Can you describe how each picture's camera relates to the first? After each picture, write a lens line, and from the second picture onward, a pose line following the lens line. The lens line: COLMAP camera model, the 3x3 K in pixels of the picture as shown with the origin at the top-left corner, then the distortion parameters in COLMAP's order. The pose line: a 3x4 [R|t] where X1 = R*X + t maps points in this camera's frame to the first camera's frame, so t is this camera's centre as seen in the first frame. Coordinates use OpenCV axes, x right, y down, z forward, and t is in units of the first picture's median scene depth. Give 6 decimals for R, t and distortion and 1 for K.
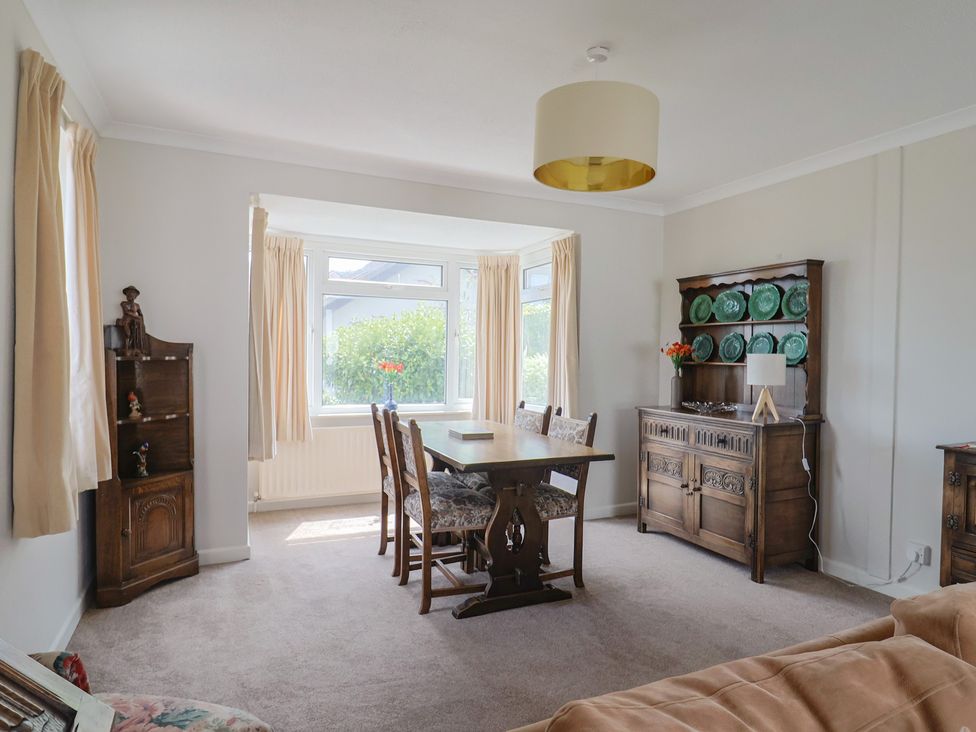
lens RADIAL K [[576.9, 0, 488.8], [0, 576.9, 367.2], [0, 0, 1]] dist [0.004749, -0.012070]
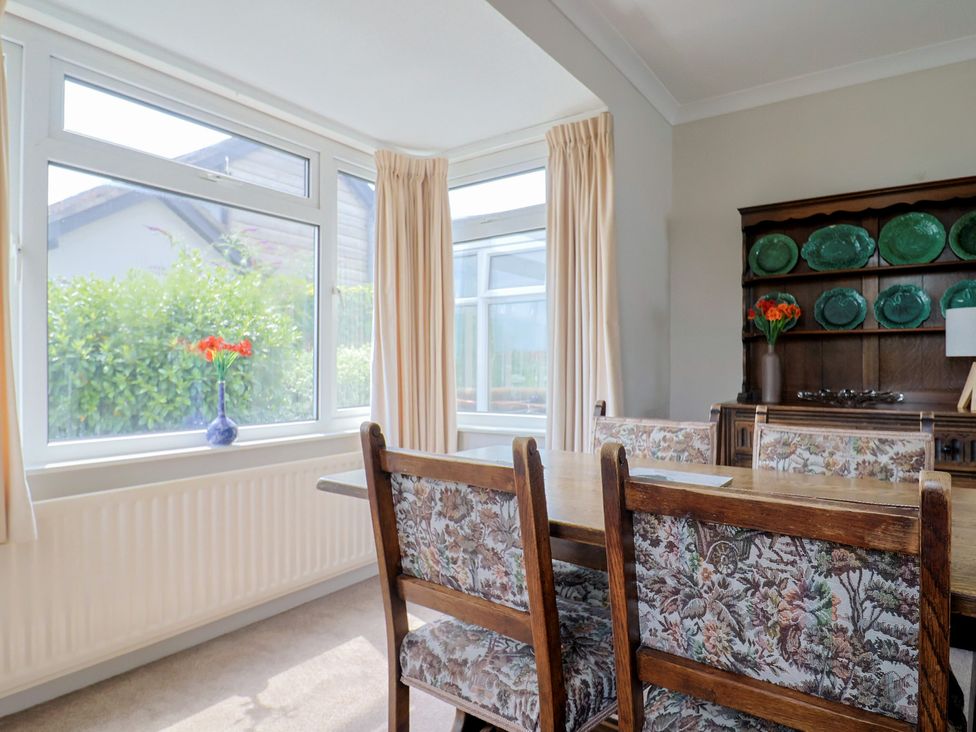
lens RADIAL K [[567.4, 0, 488.6], [0, 567.4, 369.9], [0, 0, 1]] dist [-0.007948, -0.001159]
pose [[0.860084, -0.015892, 0.509905, -0.237701], [0.021277, 0.999762, -0.004730, 0.027526], [-0.509708, 0.014918, 0.860218, 0.543907]]
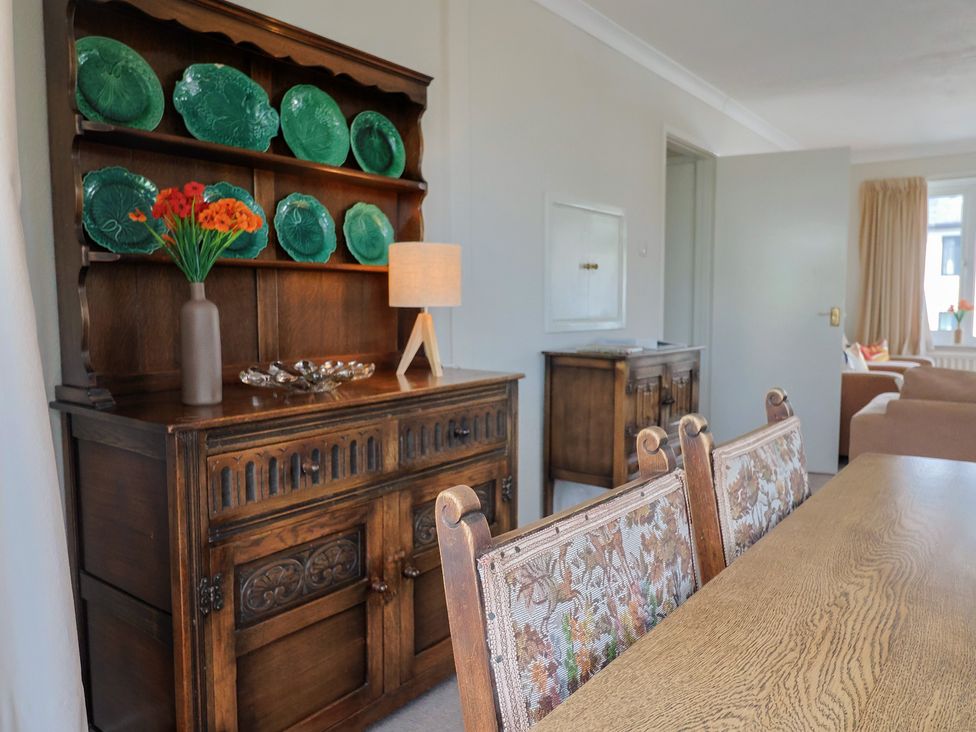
lens RADIAL K [[733.9, 0, 486.6], [0, 733.9, 367.3], [0, 0, 1]] dist [-0.005393, -0.001720]
pose [[-0.482016, -0.093314, 0.871179, -0.082439], [0.013826, 0.993379, 0.114052, 0.008323], [-0.876053, 0.067020, -0.477535, 0.931021]]
